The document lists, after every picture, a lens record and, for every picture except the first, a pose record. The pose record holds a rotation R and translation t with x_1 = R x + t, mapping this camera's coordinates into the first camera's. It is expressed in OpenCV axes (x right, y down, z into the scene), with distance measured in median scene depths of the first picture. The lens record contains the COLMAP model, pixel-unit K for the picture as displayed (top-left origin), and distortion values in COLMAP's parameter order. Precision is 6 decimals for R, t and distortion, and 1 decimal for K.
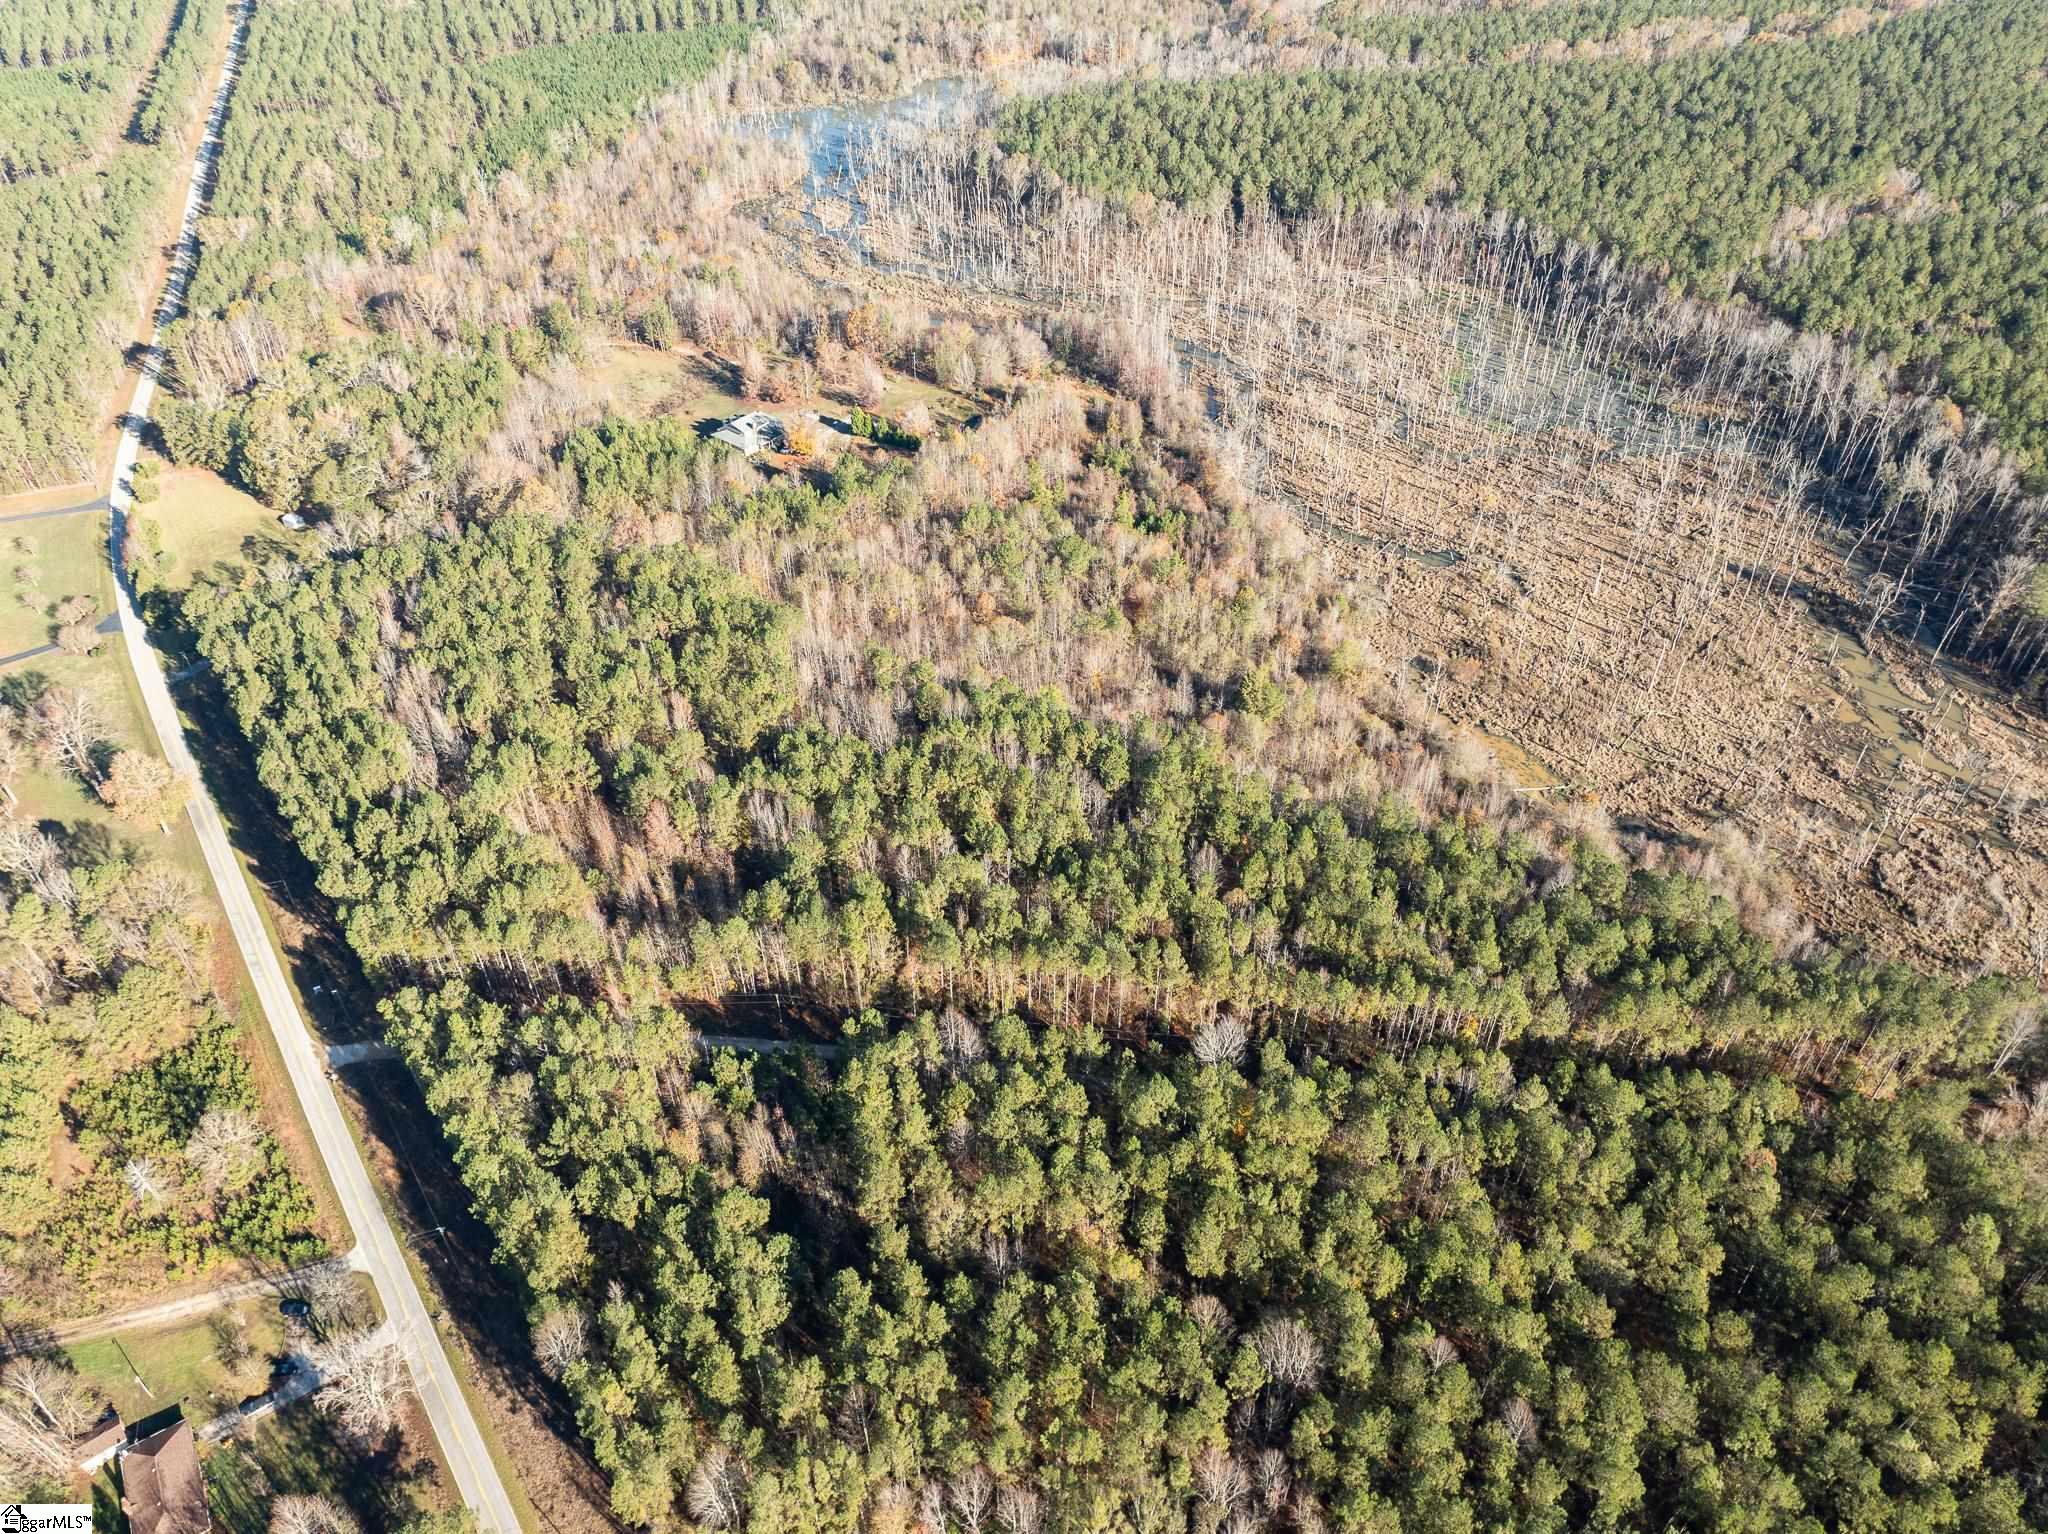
lens RADIAL K [[1438.1, 0, 1024.0], [0, 1438.1, 767.0], [0, 0, 1]] dist [-0.046618, -0.001195]
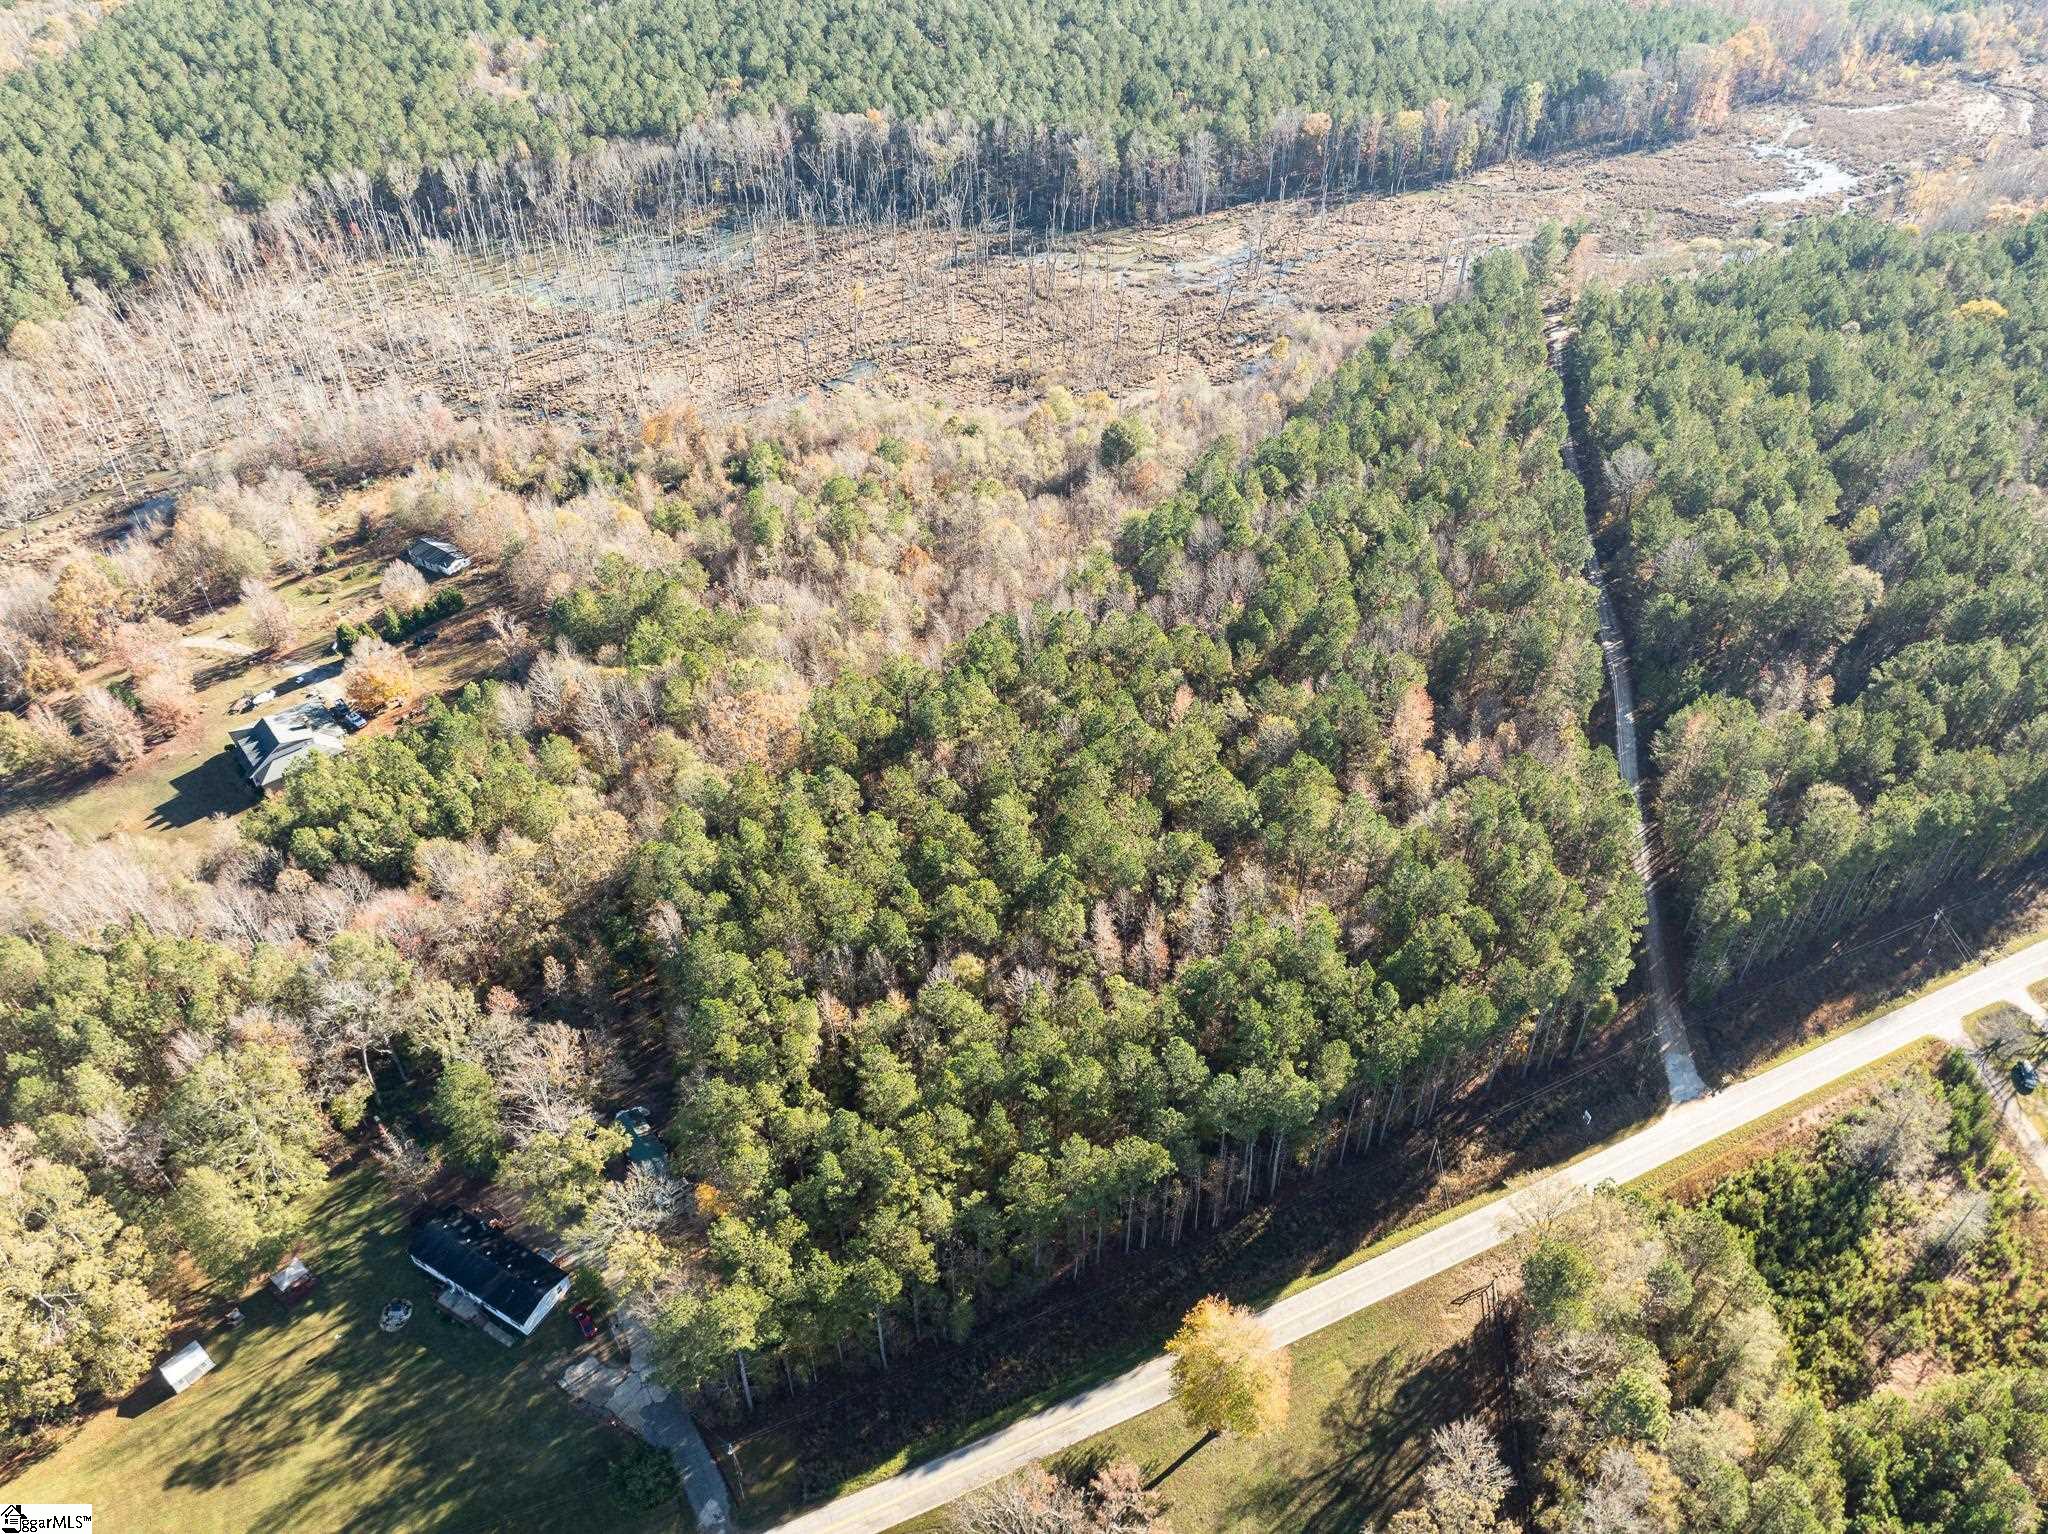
lens RADIAL K [[1438.1, 0, 1024.0], [0, 1438.1, 767.0], [0, 0, 1]] dist [-0.046618, -0.001195]
pose [[0.181444, -0.617693, 0.765202, -1.034906], [0.652629, 0.657704, 0.376167, -0.437519], [-0.735632, 0.431139, 0.522461, 0.781666]]
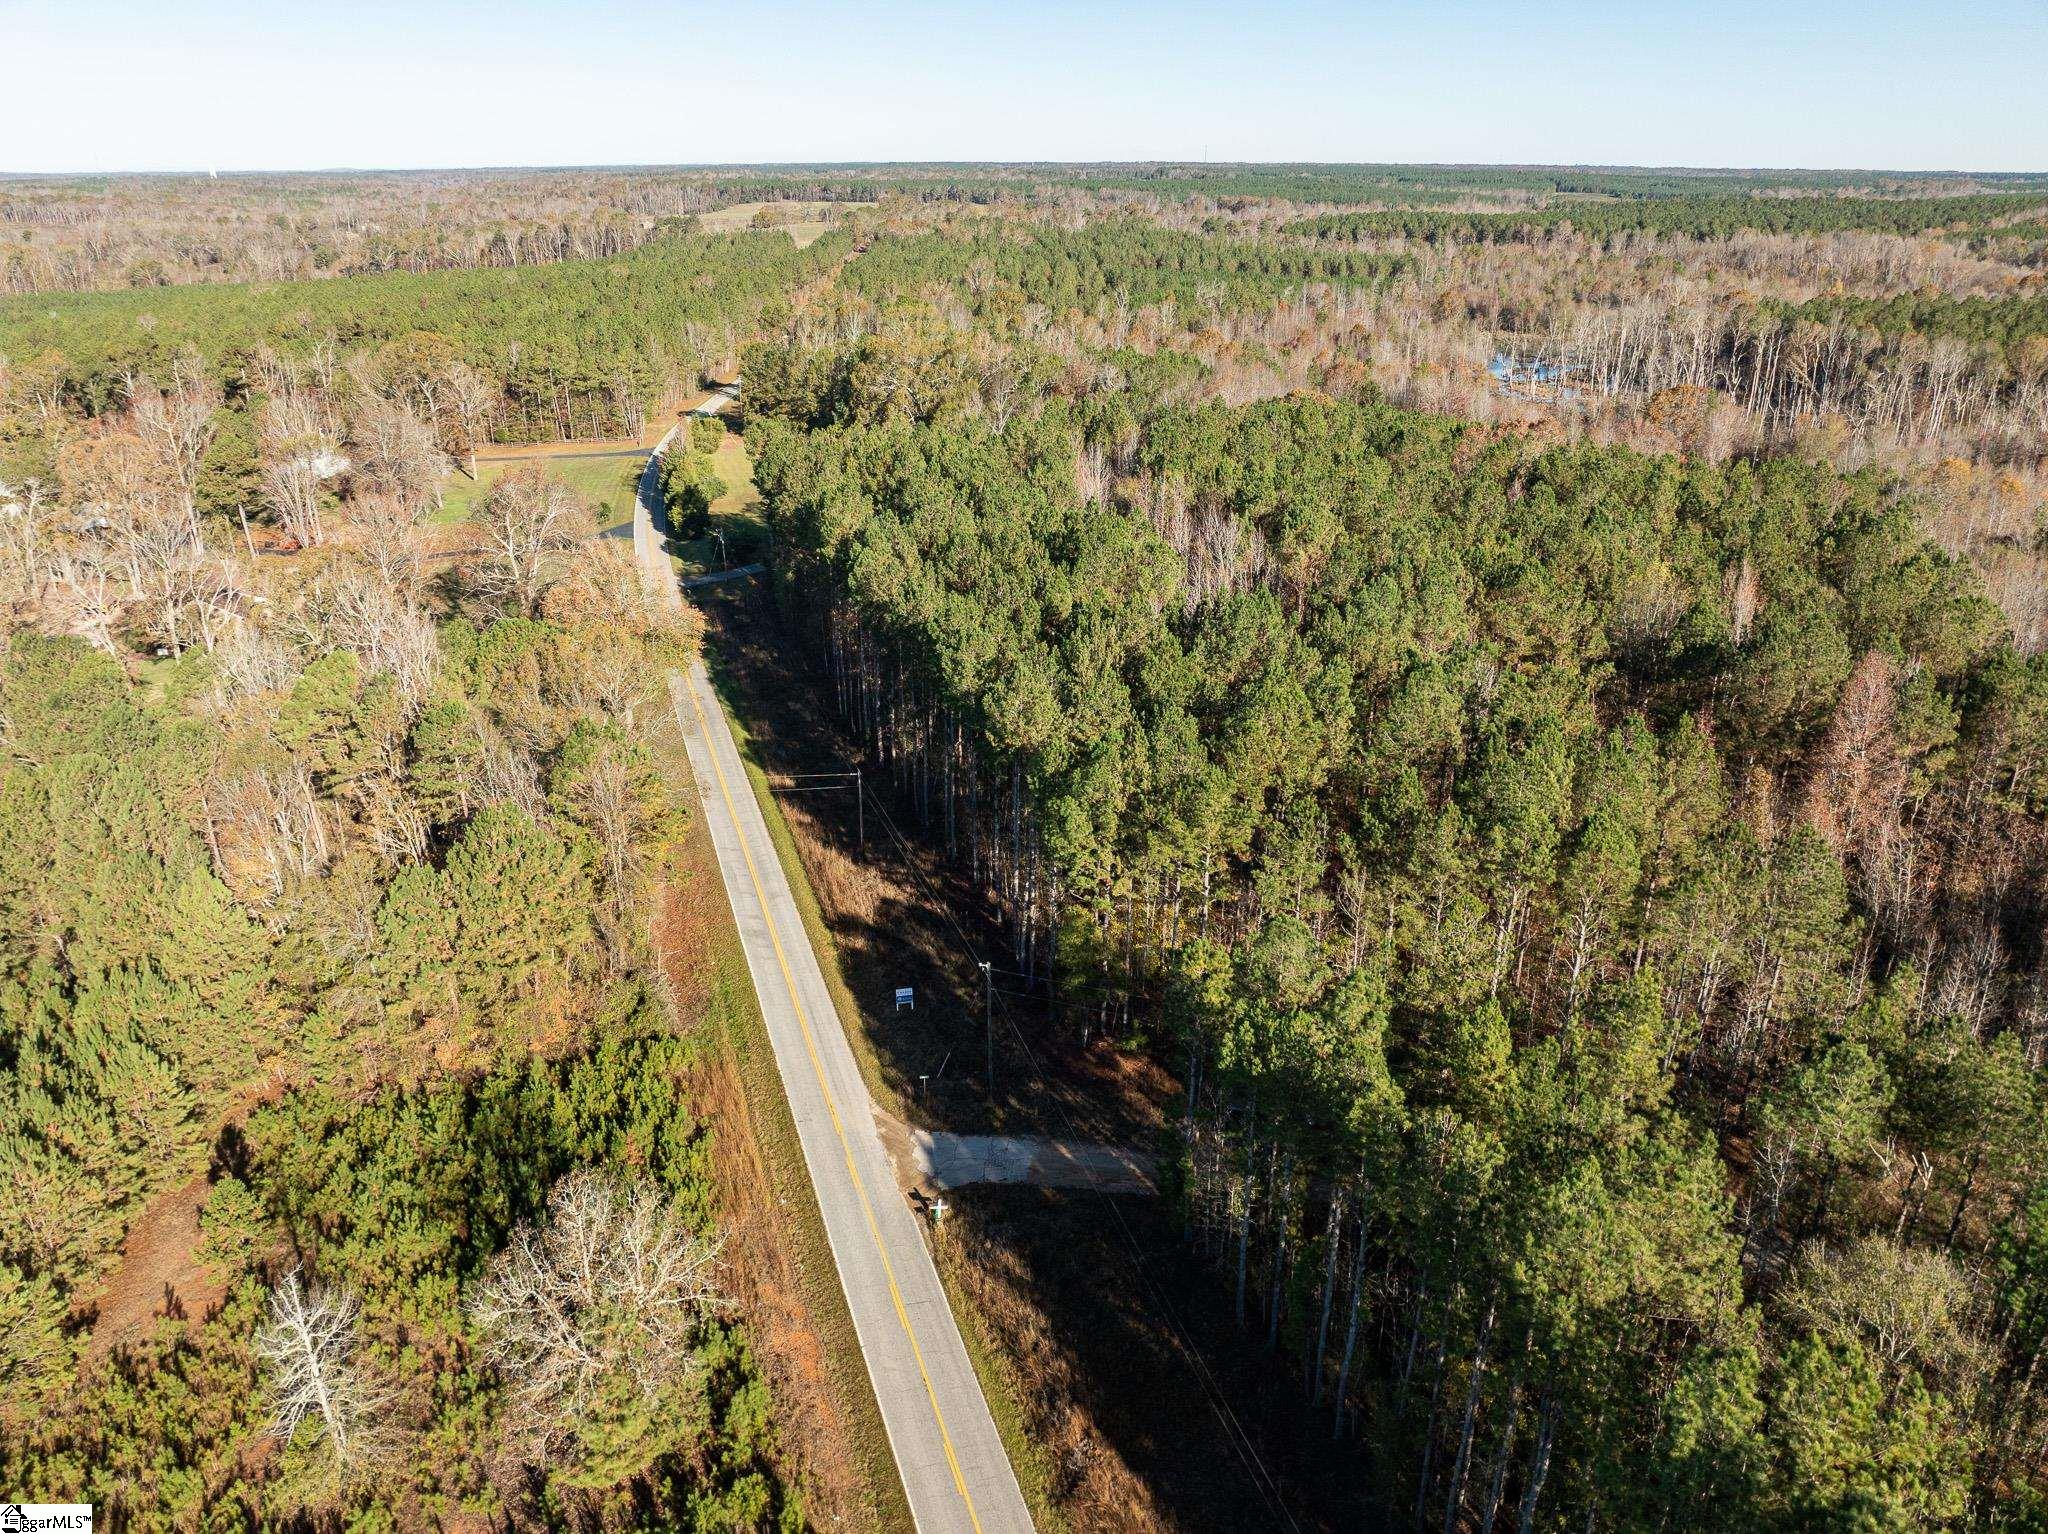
lens RADIAL K [[1438.1, 0, 1024.0], [0, 1438.1, 767.0], [0, 0, 1]] dist [-0.046618, -0.001195]
pose [[0.952983, 0.116639, -0.279677, -0.384007], [-0.197689, 0.938800, -0.282089, 0.209738], [0.229658, 0.324115, 0.917718, 0.663566]]
